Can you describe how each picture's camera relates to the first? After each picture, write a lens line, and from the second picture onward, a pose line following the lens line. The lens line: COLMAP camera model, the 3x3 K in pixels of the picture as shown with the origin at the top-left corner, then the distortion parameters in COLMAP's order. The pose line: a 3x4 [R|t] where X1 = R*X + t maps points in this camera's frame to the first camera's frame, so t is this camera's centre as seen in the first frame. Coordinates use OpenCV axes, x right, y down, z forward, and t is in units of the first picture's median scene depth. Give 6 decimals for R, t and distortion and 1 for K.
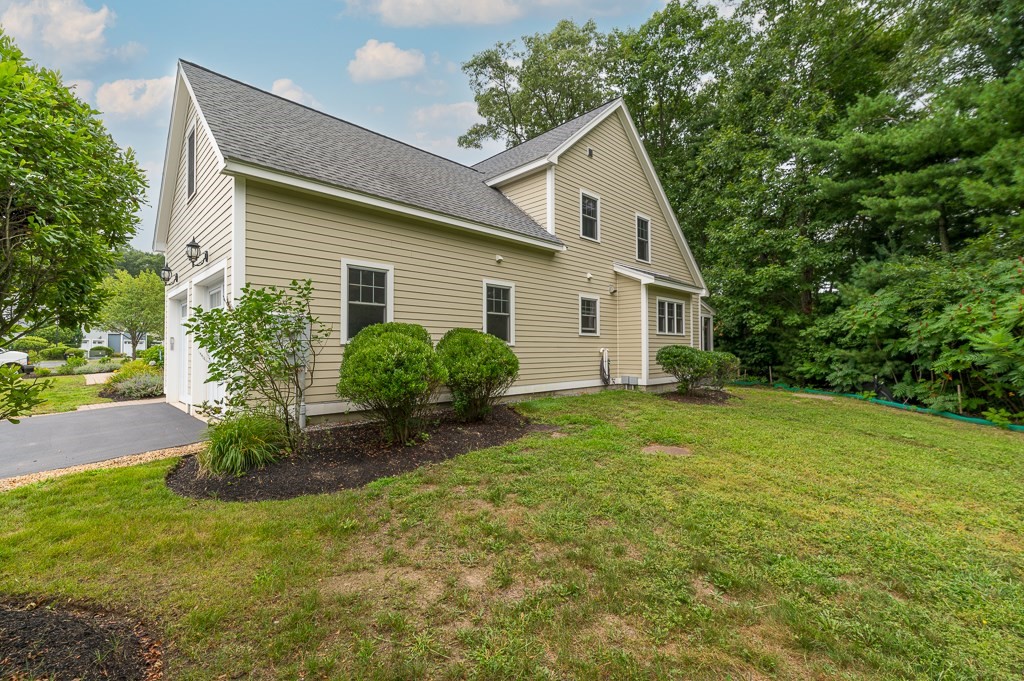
lens RADIAL K [[449.3, 0, 517.9], [0, 449.3, 341.4], [0, 0, 1]] dist [0.000928, 0.000108]
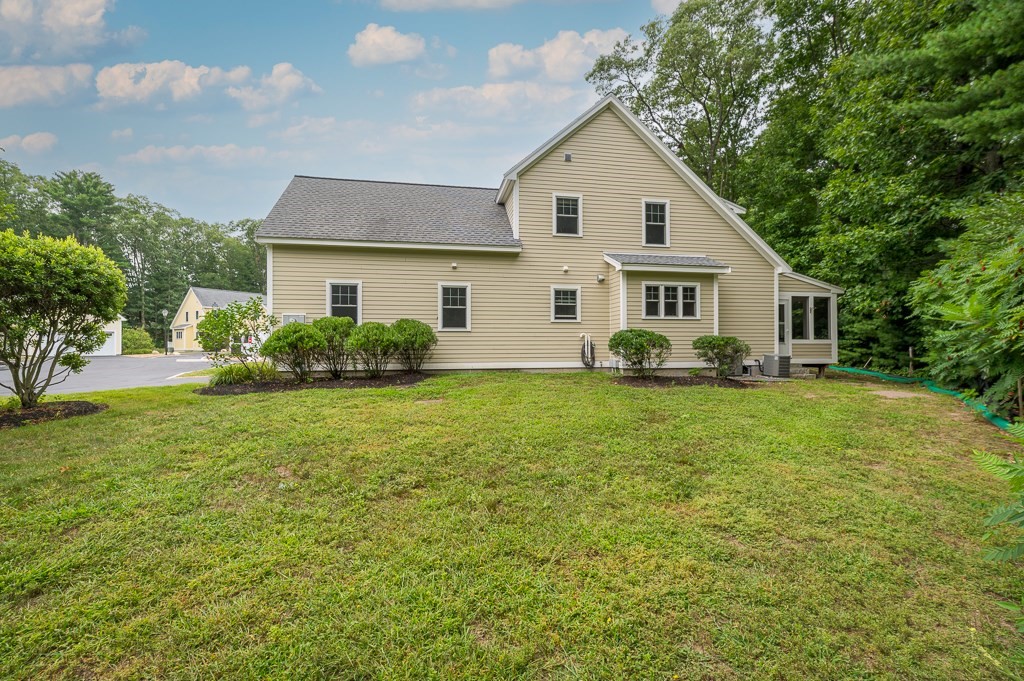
lens RADIAL K [[449.3, 0, 517.9], [0, 449.3, 341.4], [0, 0, 1]] dist [0.000928, 0.000108]
pose [[0.818698, -0.002464, -0.574219, 0.703021], [0.010884, 0.999878, 0.011229, 0.021640], [0.574122, -0.015443, 0.818624, 0.012916]]
